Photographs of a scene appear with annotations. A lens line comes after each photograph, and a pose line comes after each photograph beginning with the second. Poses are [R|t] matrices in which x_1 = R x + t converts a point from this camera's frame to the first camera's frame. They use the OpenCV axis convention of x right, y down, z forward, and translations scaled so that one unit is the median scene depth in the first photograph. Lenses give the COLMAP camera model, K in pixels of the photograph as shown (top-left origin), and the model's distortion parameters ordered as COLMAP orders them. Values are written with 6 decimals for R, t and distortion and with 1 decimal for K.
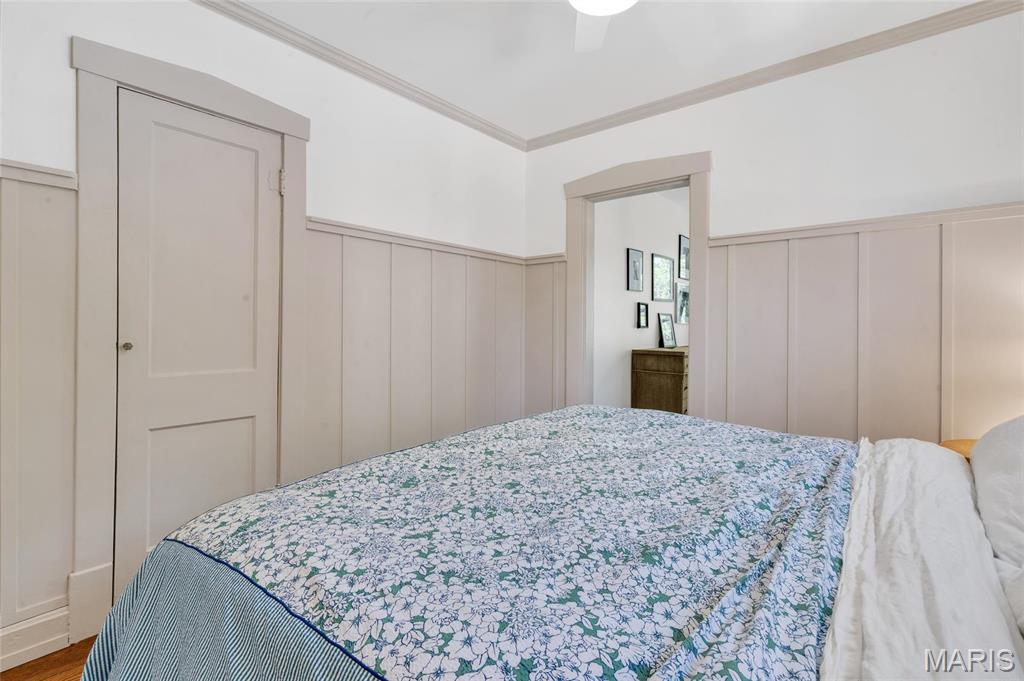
lens RADIAL K [[473.3, 0, 513.0], [0, 473.3, 337.5], [0, 0, 1]] dist [-0.001005, -0.000075]
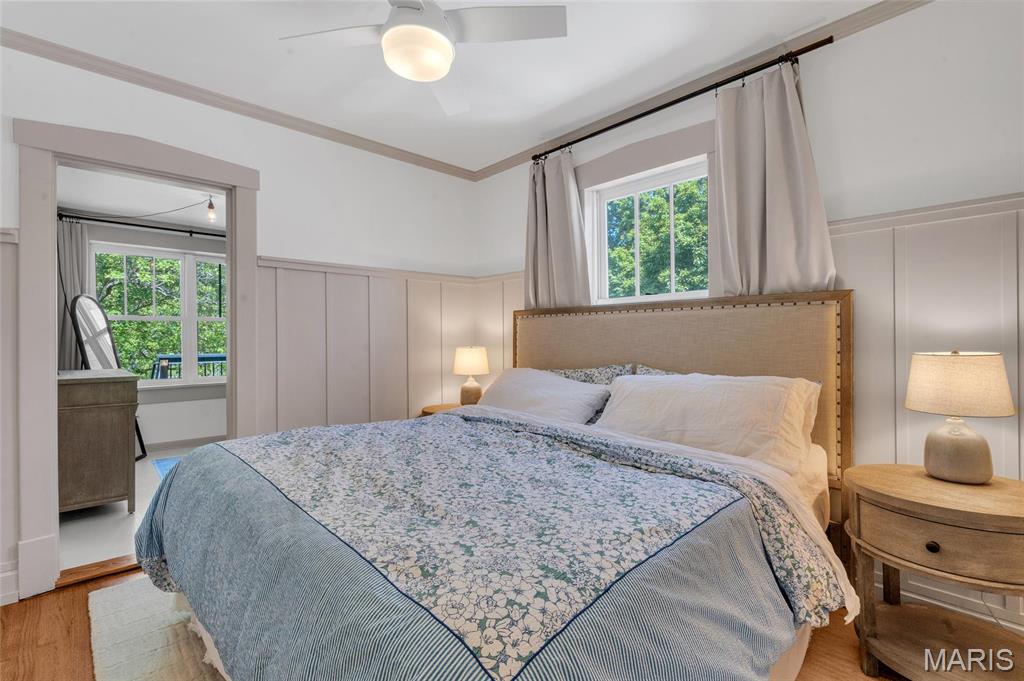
lens RADIAL K [[473.3, 0, 513.0], [0, 473.3, 337.5], [0, 0, 1]] dist [-0.001005, -0.000075]
pose [[0.121684, -0.006588, 0.992547, -1.481353], [0.035682, 0.999361, 0.002258, -0.058569], [-0.991927, 0.035141, 0.121841, 0.963161]]
